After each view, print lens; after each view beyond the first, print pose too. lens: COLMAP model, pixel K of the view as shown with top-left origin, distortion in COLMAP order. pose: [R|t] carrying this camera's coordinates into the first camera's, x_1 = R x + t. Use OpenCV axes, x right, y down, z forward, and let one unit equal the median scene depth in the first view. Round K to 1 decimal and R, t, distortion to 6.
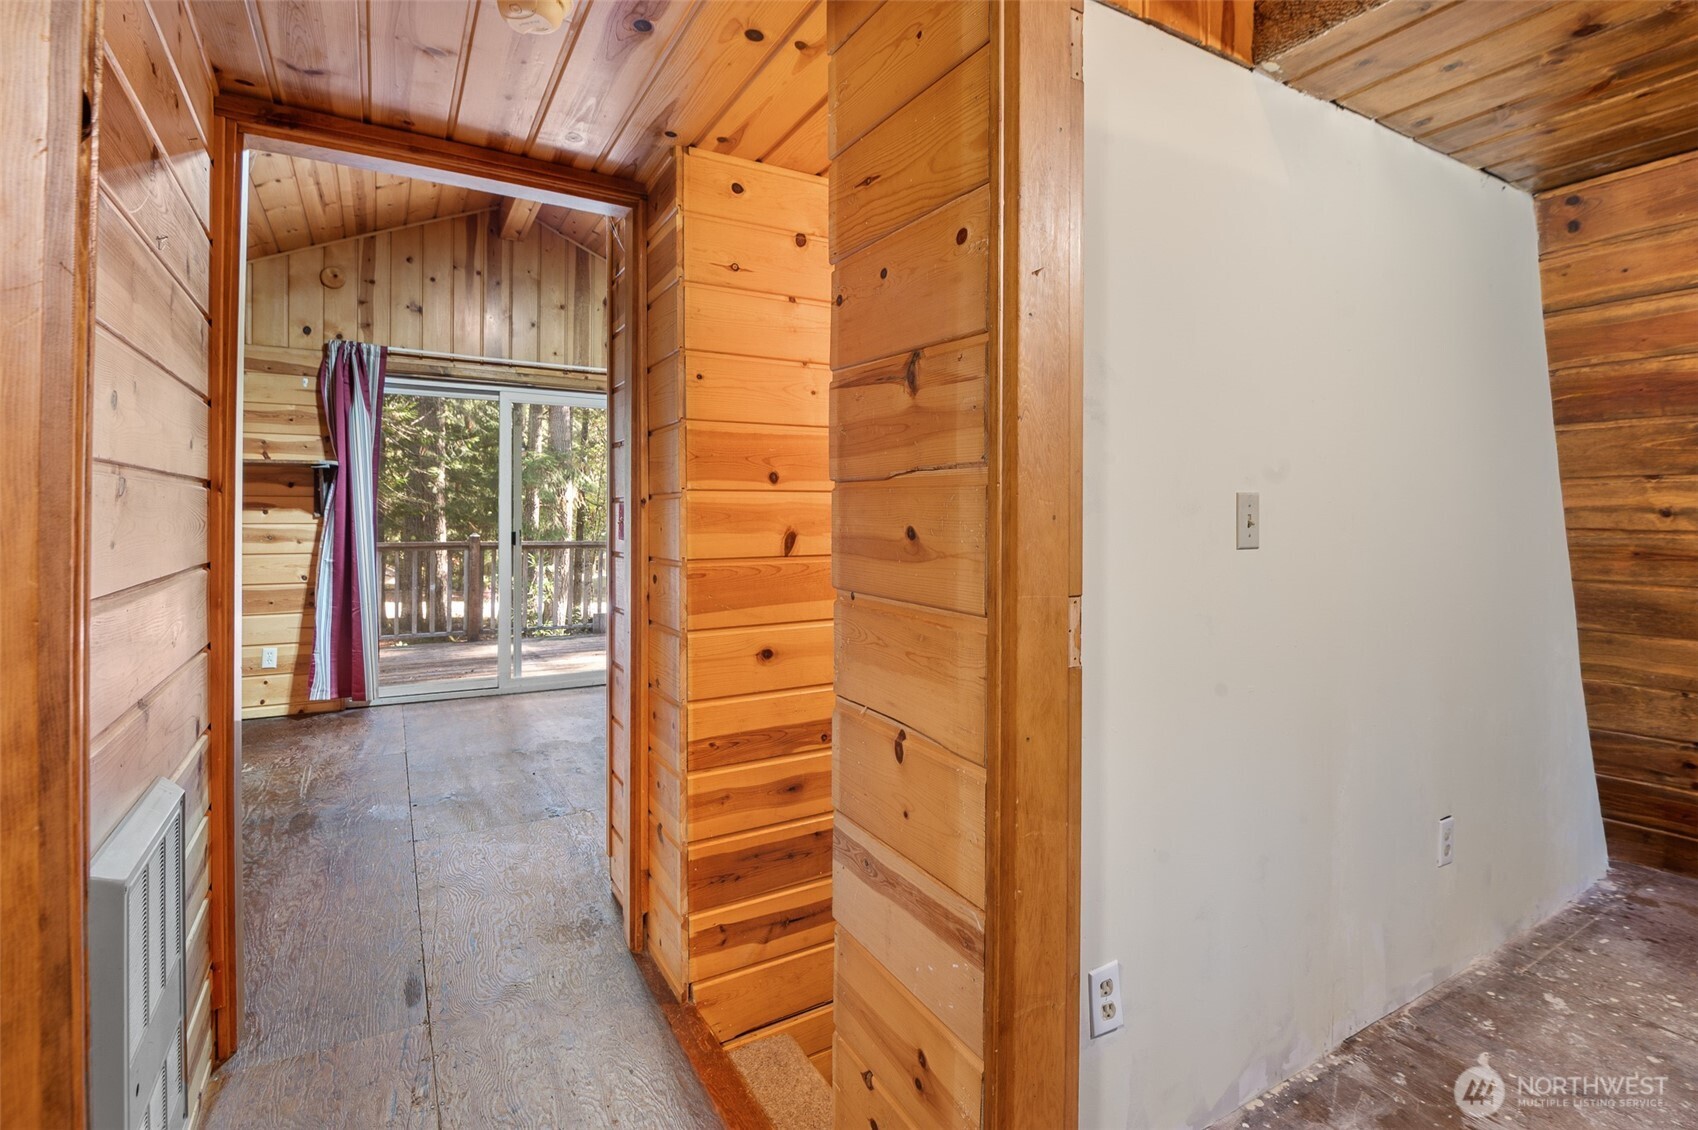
lens RADIAL K [[798.8, 0, 850.7], [0, 798.8, 511.1], [0, 0, 1]] dist [-0.019579, -0.000598]
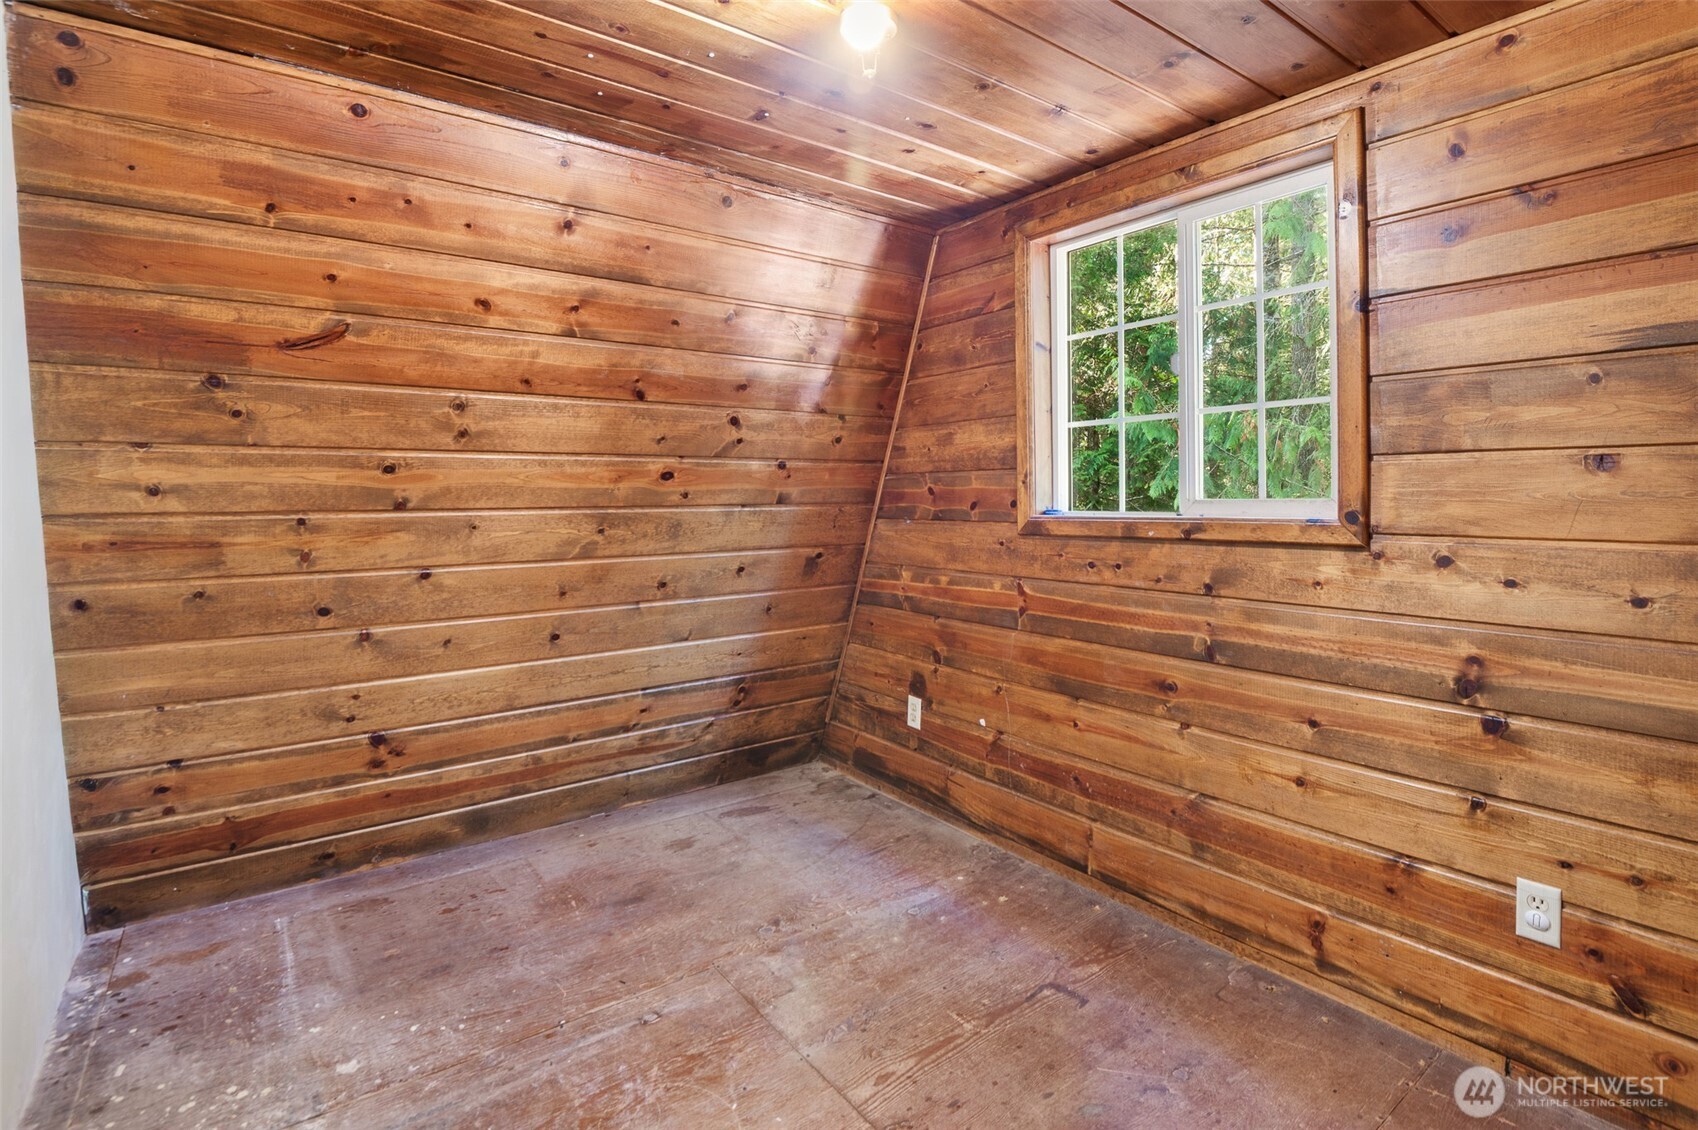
lens RADIAL K [[815.7, 0, 849.3], [0, 815.7, 495.4], [0, 0, 1]] dist [-0.001035, -0.008846]
pose [[-0.108855, -0.007497, 0.994029, 0.134846], [0.001711, 0.999969, 0.007729, 0.002100], [-0.994056, 0.002542, -0.108839, 0.377726]]
